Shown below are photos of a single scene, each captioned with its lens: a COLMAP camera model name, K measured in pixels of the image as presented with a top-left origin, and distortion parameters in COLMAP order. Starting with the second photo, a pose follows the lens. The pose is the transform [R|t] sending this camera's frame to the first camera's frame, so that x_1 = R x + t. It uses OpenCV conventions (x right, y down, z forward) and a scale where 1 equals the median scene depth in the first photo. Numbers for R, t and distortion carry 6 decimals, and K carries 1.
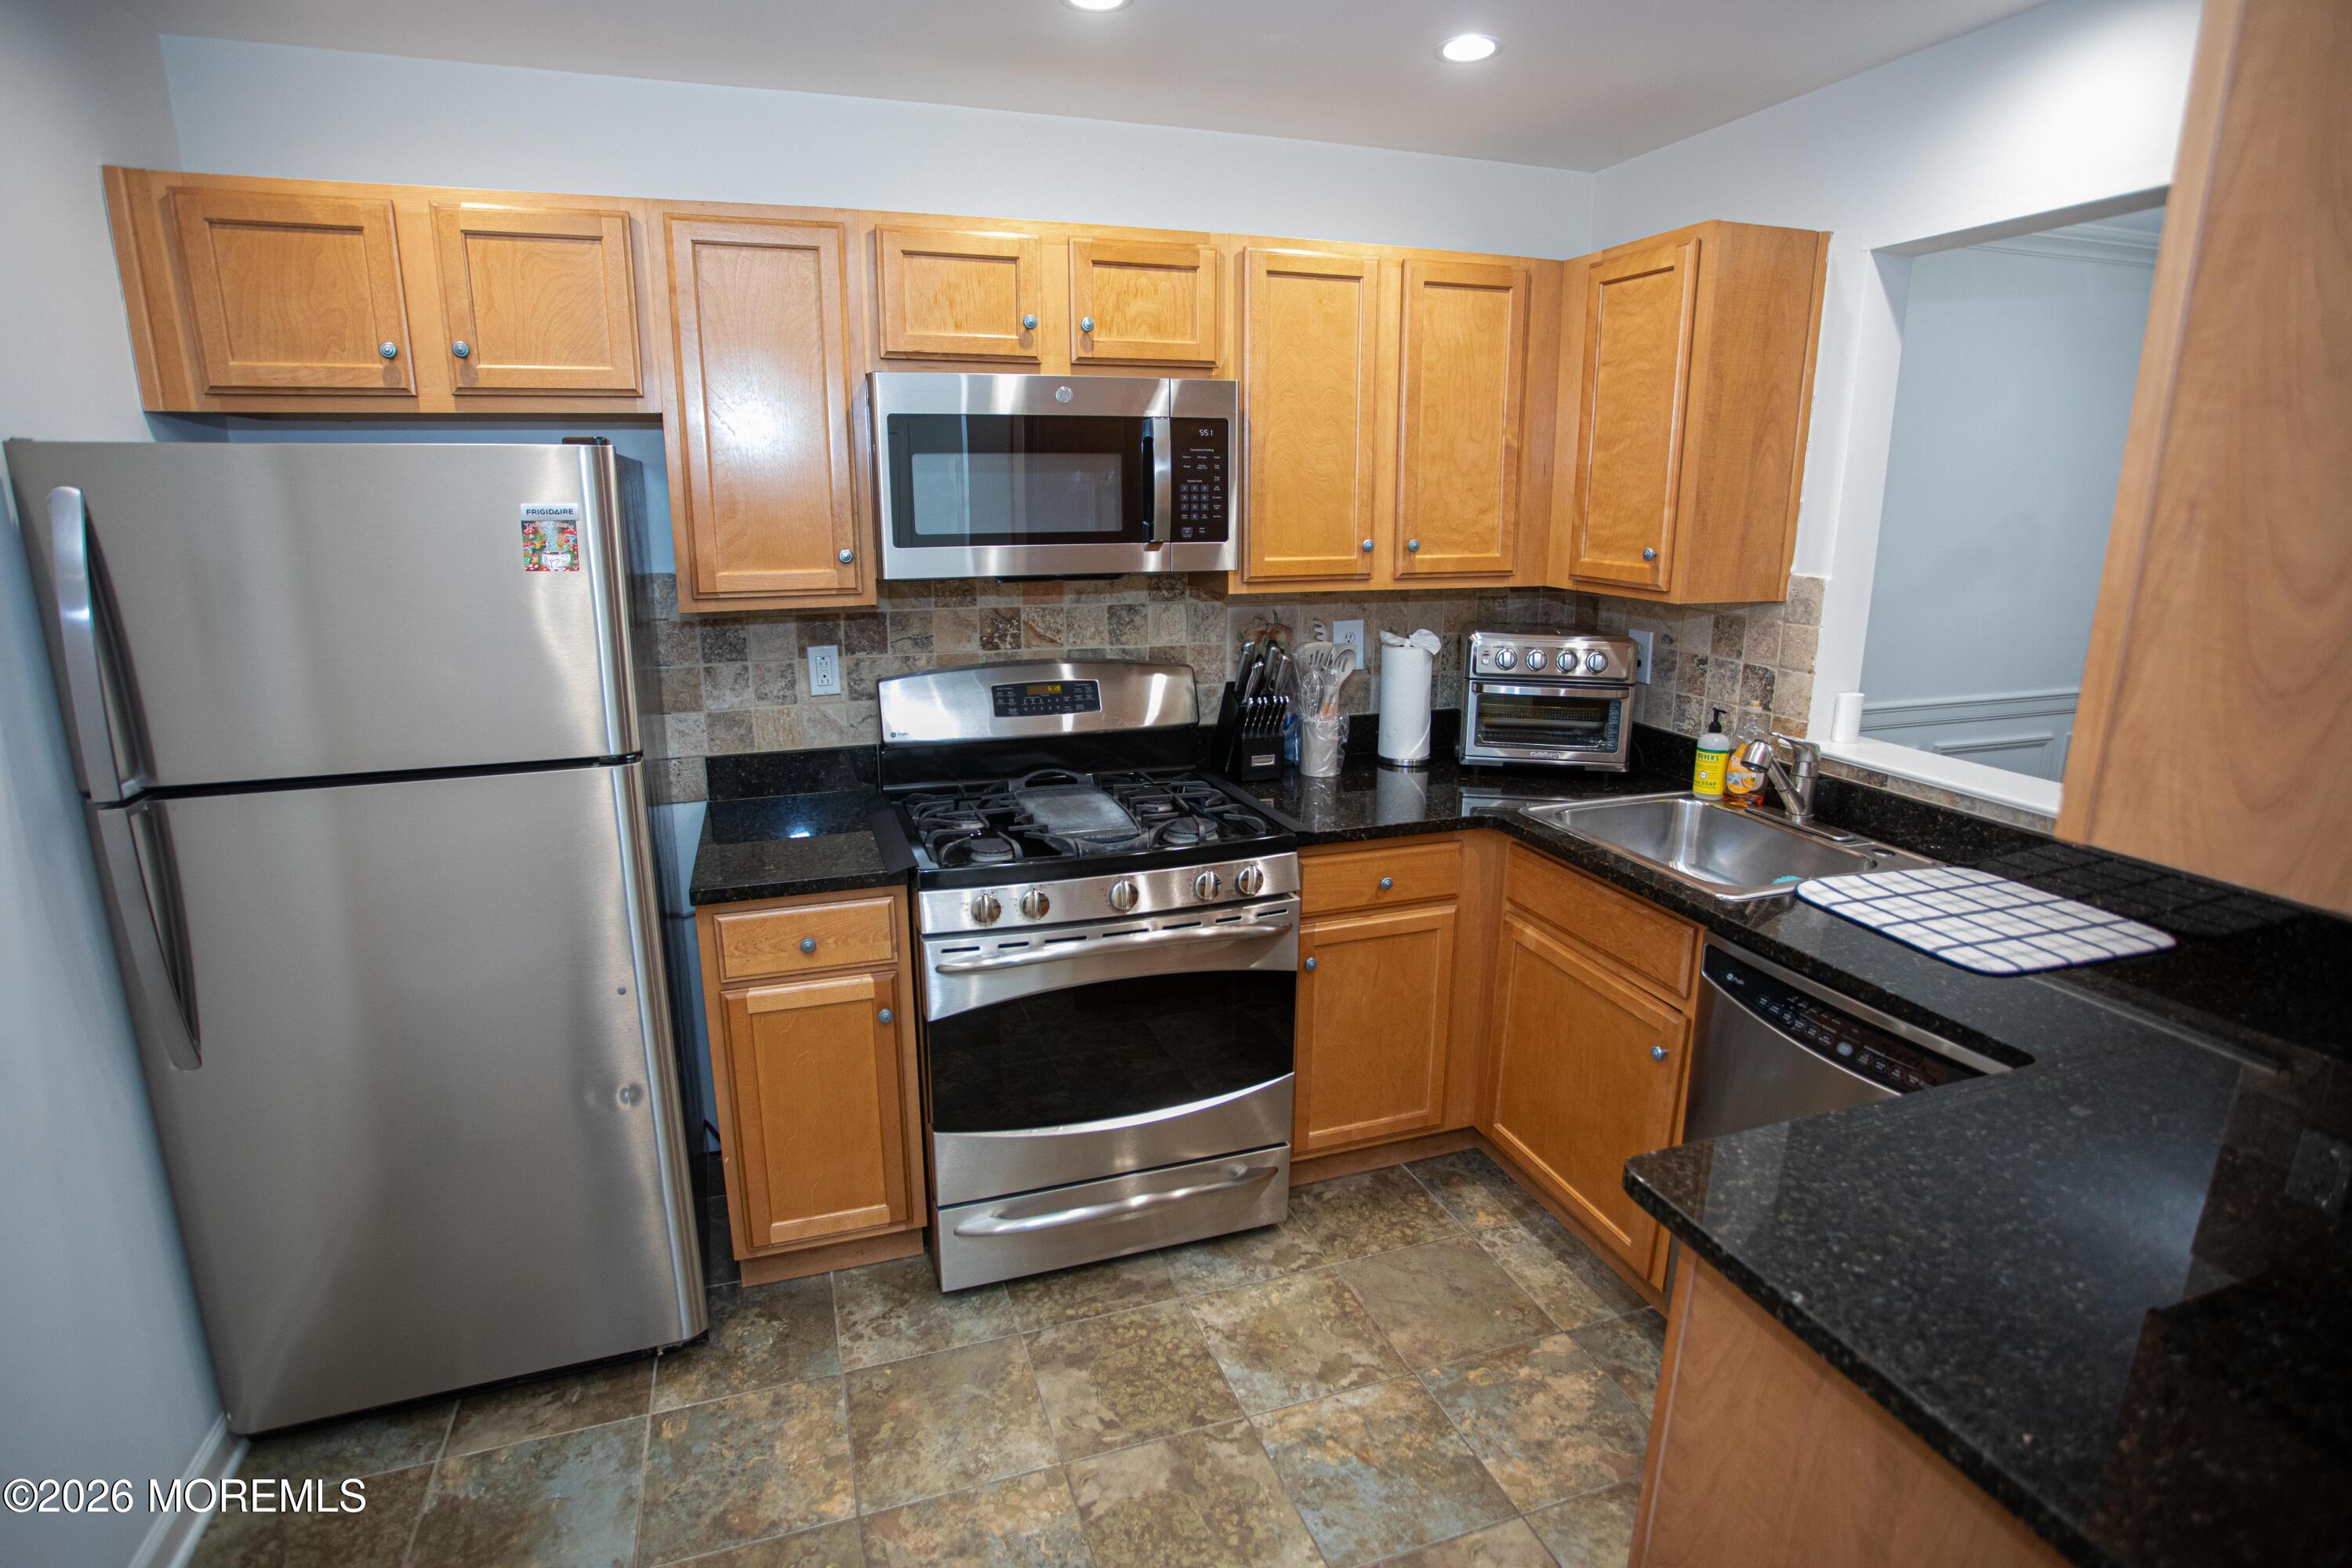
lens RADIAL K [[1168.2, 0, 1176.0], [0, 1168.2, 784.0], [0, 0, 1]] dist [-0.074771, 0.026907]
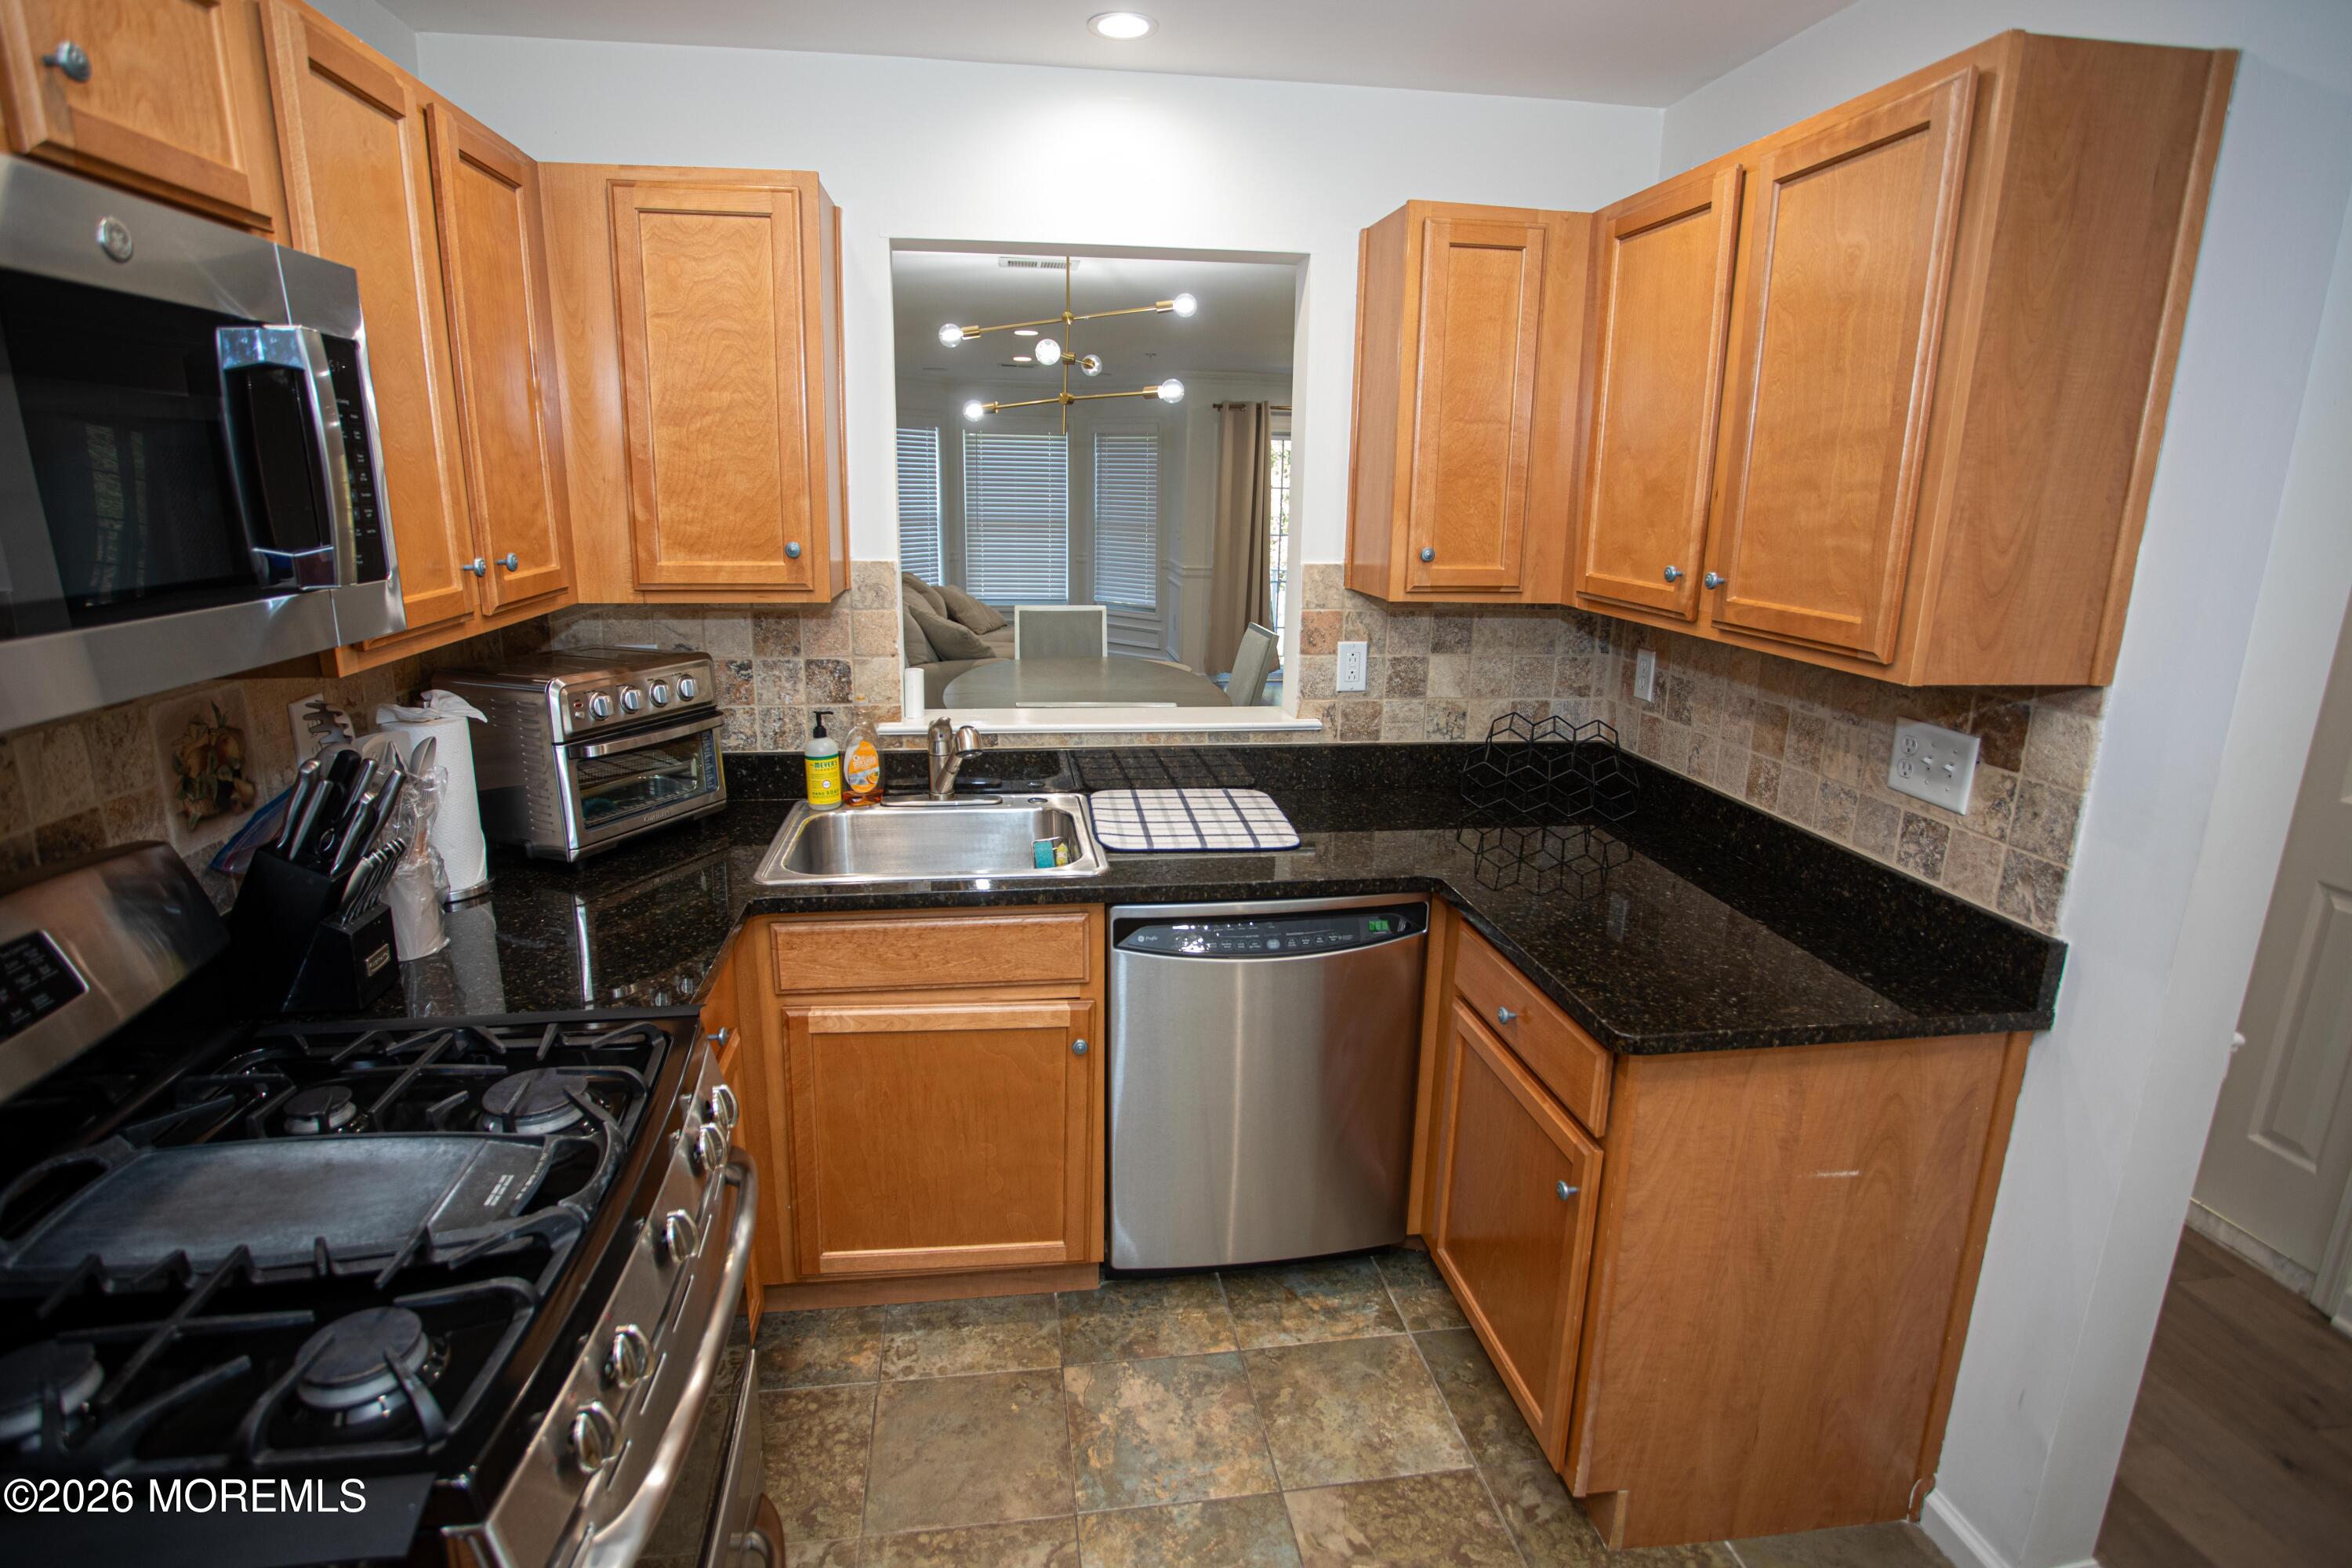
lens RADIAL K [[1185.8, 0, 1170.6], [0, 1185.8, 778.4], [0, 0, 1]] dist [-0.078064, 0.039339]
pose [[0.182150, -0.238450, 0.953920, -0.447383], [0.223685, 0.954761, 0.195948, -0.156216], [-0.957490, 0.177686, 0.227247, 0.603153]]
